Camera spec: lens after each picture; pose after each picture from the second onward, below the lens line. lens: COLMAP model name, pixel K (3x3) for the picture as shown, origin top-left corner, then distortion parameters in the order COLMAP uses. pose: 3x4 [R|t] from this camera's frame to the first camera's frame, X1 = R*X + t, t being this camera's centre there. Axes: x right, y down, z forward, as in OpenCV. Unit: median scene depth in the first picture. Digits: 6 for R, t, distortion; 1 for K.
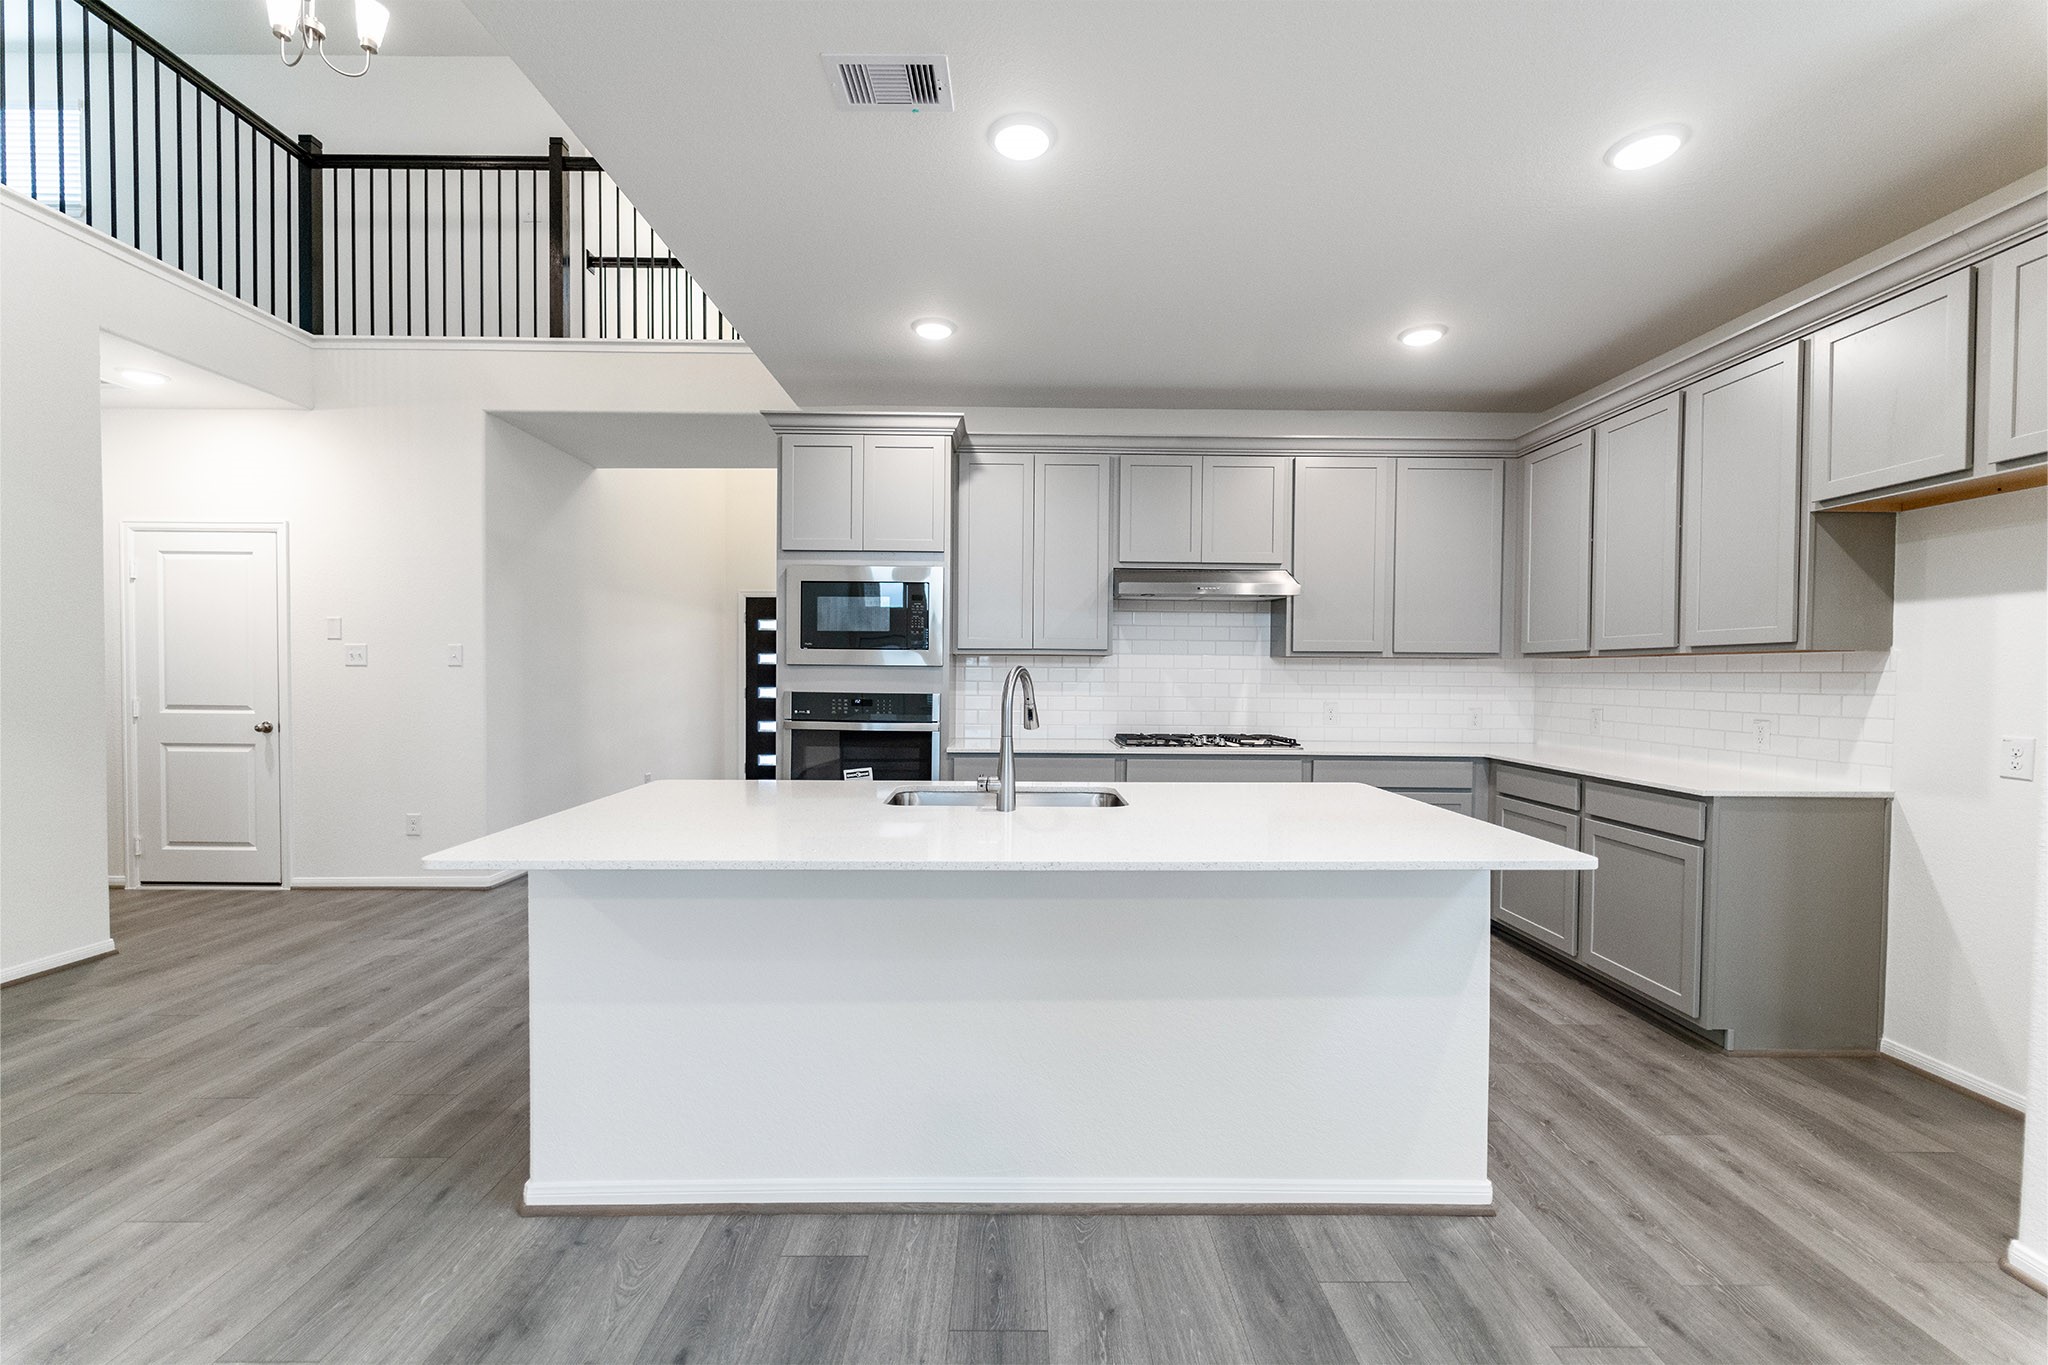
lens RADIAL K [[819.2, 0, 1021.9], [0, 819.2, 687.5], [0, 0, 1]] dist [-0.000265, -0.000454]
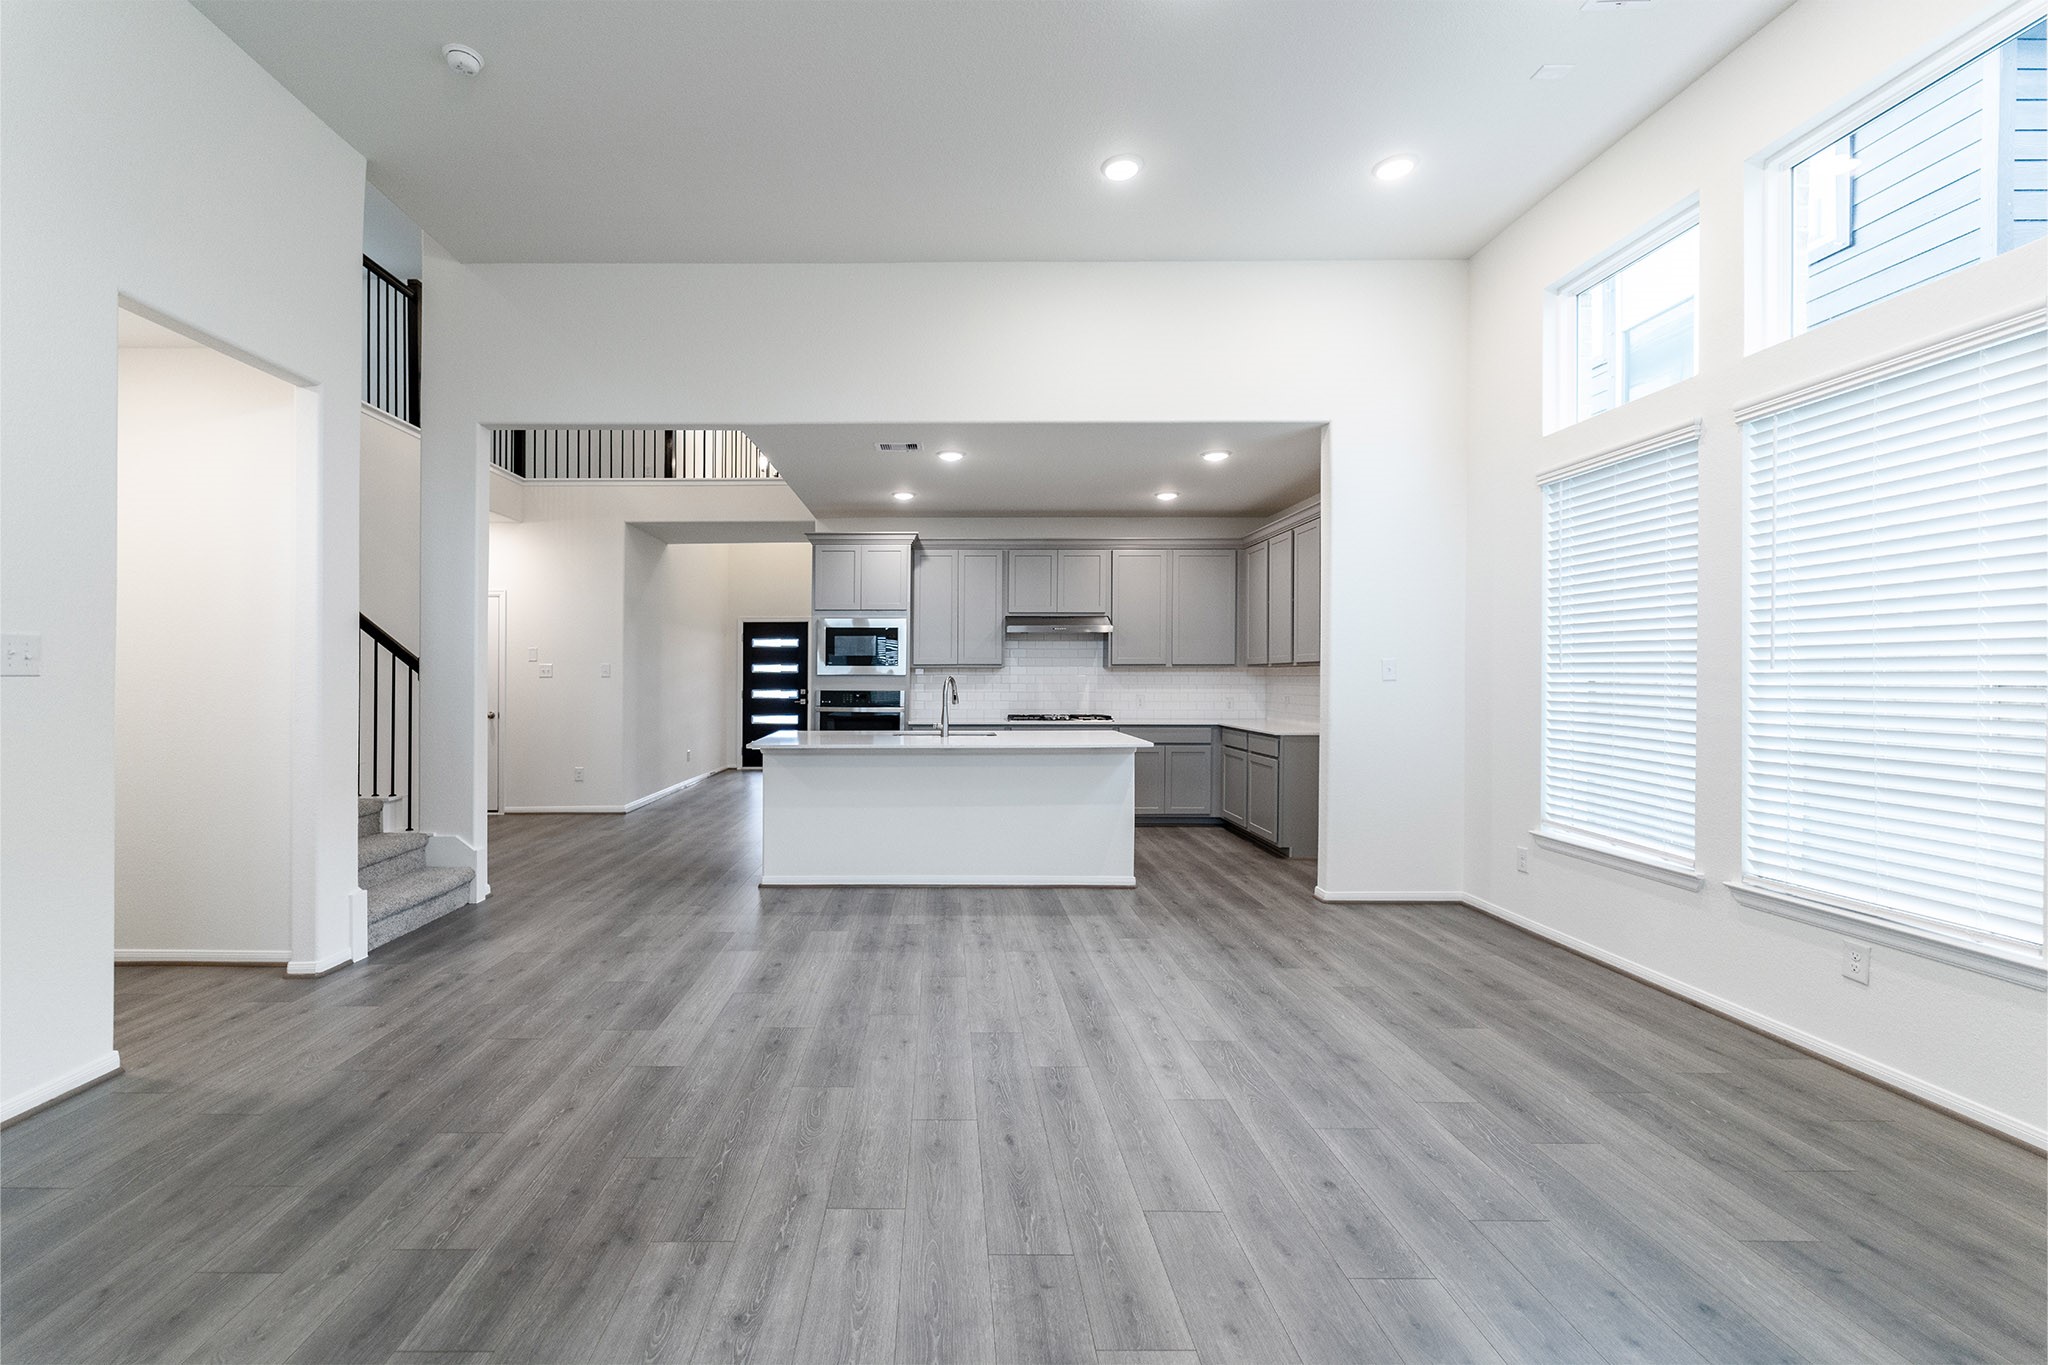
lens RADIAL K [[861.6, 0, 941.6], [0, 861.6, 672.1], [0, 0, 1]] dist [-0.002367, -0.000246]
pose [[0.999846, -0.007683, -0.015804, 0.007104], [0.007328, 0.999721, -0.022456, 0.009112], [0.015972, 0.022337, 0.999623, -0.792353]]
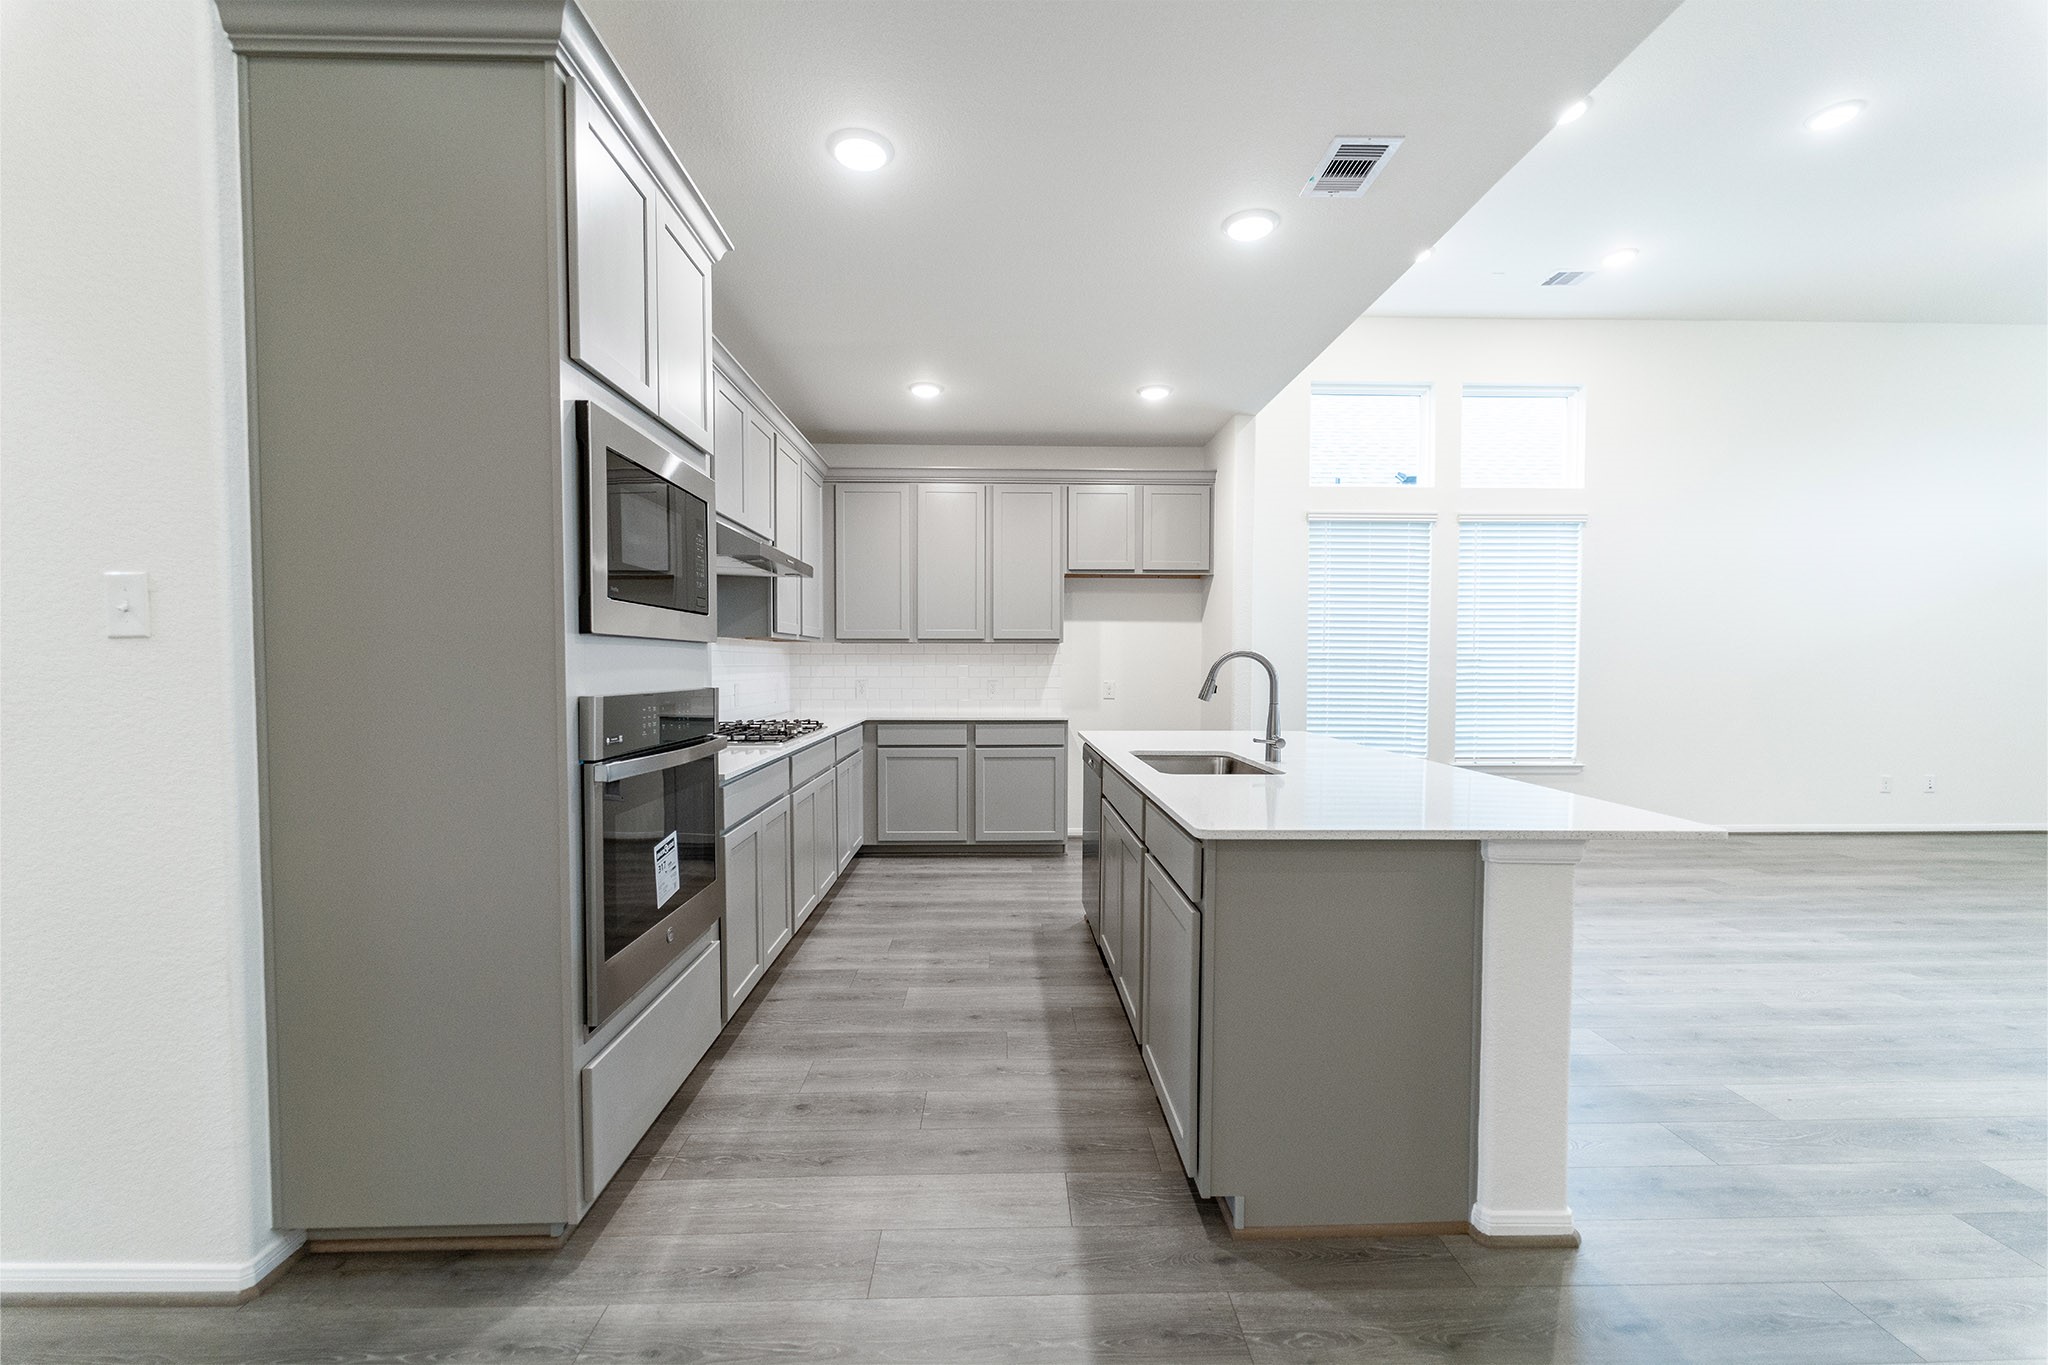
lens RADIAL K [[819.2, 0, 1021.9], [0, 819.2, 687.5], [0, 0, 1]] dist [-0.000265, -0.000454]
pose [[-0.011543, -0.040365, 0.999118, -0.676320], [0.015676, 0.999055, 0.040544, -0.012881], [-0.999811, 0.016130, -0.010899, 0.733323]]
